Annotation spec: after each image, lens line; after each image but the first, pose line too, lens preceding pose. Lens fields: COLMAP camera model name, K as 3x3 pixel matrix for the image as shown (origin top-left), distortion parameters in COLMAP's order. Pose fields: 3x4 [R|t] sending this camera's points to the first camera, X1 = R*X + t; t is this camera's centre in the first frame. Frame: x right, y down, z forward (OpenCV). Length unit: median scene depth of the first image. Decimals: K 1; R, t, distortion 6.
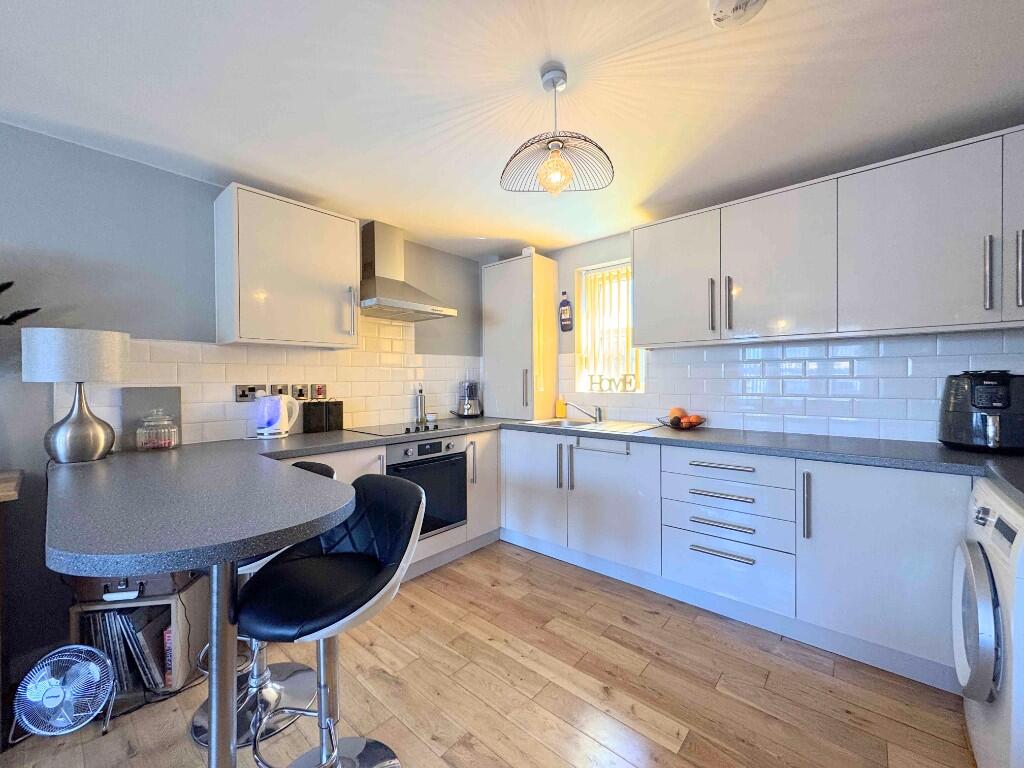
lens RADIAL K [[409.4, 0, 514.7], [0, 409.4, 382.9], [0, 0, 1]] dist [-0.002112, 0.000150]
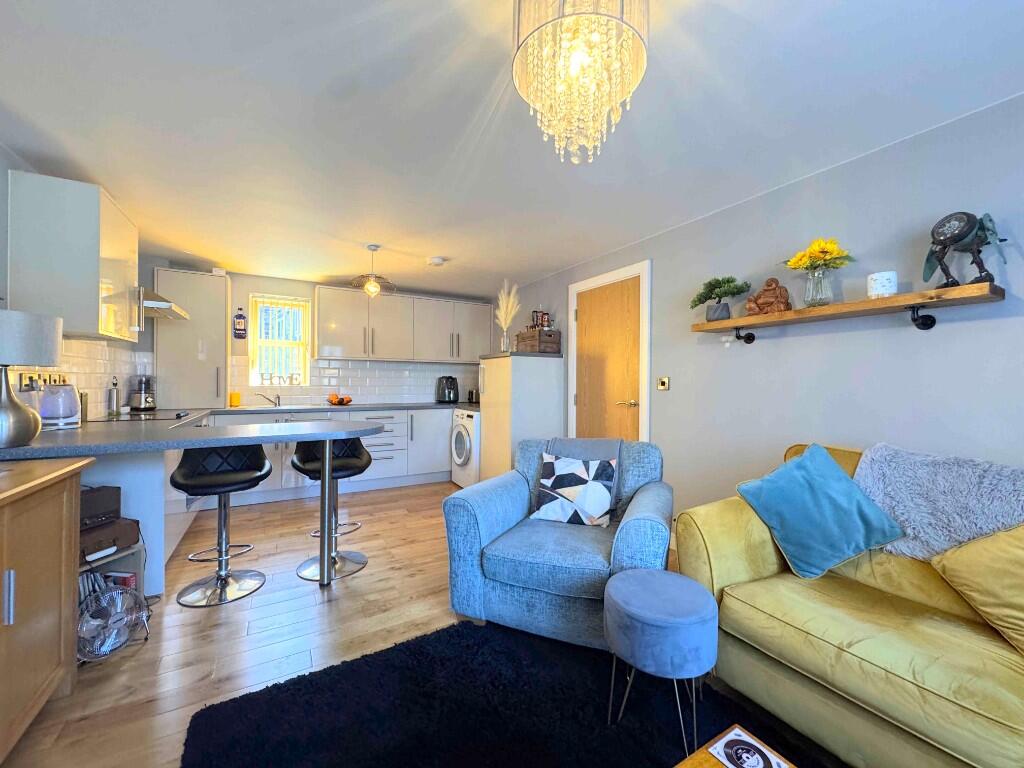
lens RADIAL K [[409.4, 0, 516.6], [0, 409.4, 379.9], [0, 0, 1]] dist [-0.002112, 0.000150]
pose [[0.316489, 0.015418, 0.948471, -0.878534], [-0.001497, 0.999875, -0.015754, 0.024146], [-0.948595, 0.003566, 0.316473, -0.247750]]
